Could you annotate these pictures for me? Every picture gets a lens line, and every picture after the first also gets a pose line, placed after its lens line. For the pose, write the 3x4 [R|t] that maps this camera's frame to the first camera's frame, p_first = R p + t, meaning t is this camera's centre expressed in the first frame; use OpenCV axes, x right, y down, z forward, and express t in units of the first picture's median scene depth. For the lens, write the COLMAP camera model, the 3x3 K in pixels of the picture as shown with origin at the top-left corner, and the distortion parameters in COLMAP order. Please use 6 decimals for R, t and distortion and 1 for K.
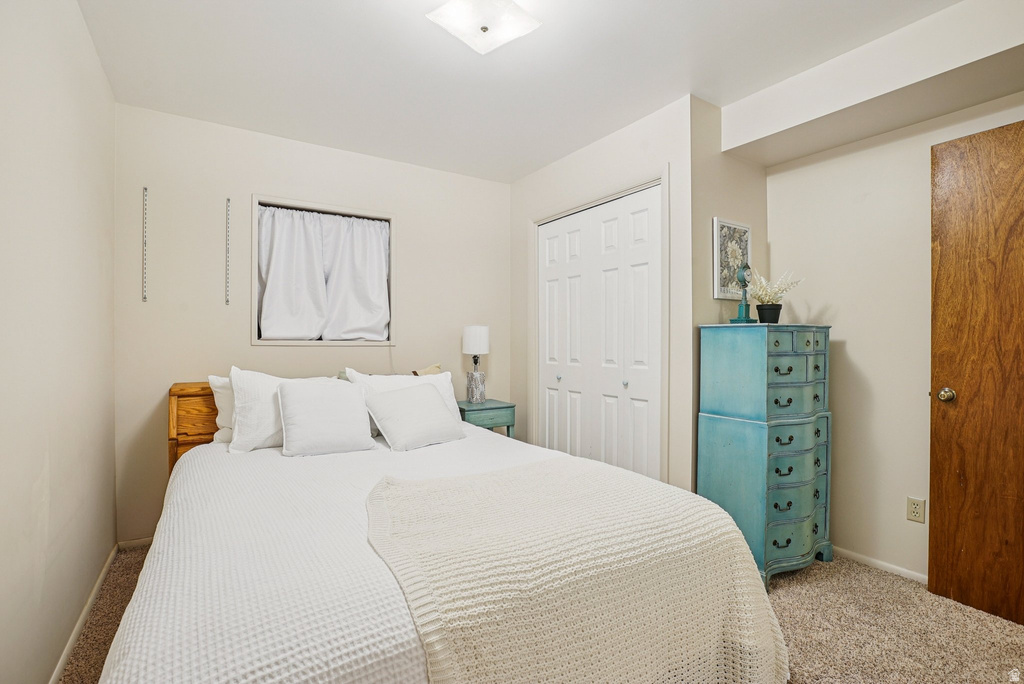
lens RADIAL K [[488.7, 0, 517.8], [0, 488.7, 337.2], [0, 0, 1]] dist [-0.056433, -0.000029]
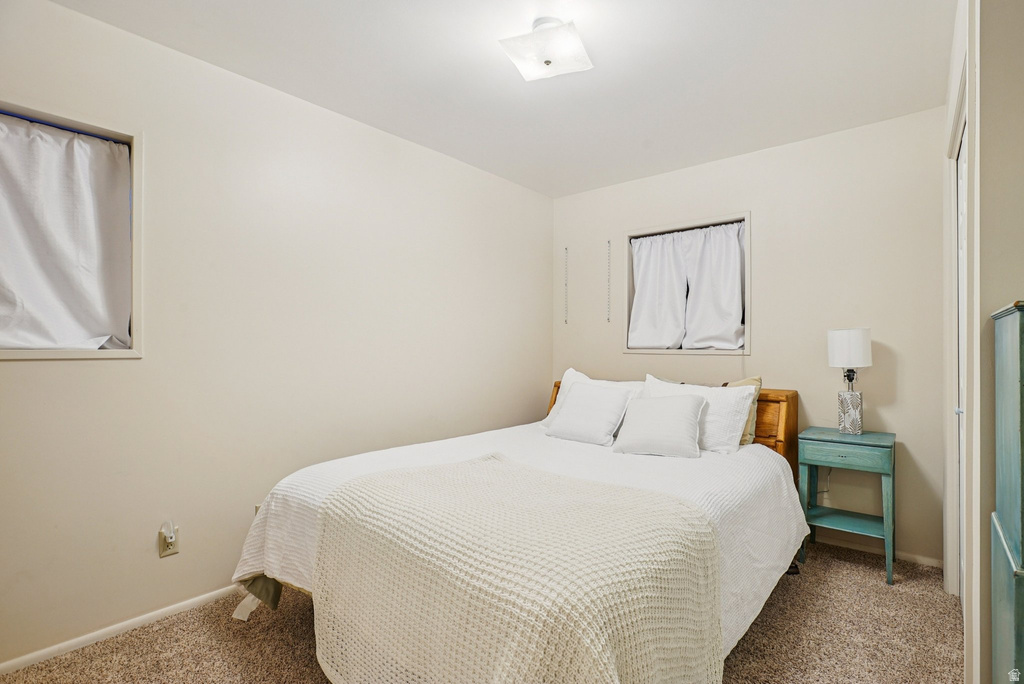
lens RADIAL K [[477.8, 0, 512.0], [0, 477.8, 342.0], [0, 0, 1]] dist [-0.056296, -0.000038]
pose [[0.262195, -0.014167, -0.964911, 0.514400], [0.006131, 0.999897, -0.013015, 0.002226], [0.964996, -0.002503, 0.262254, 0.359076]]
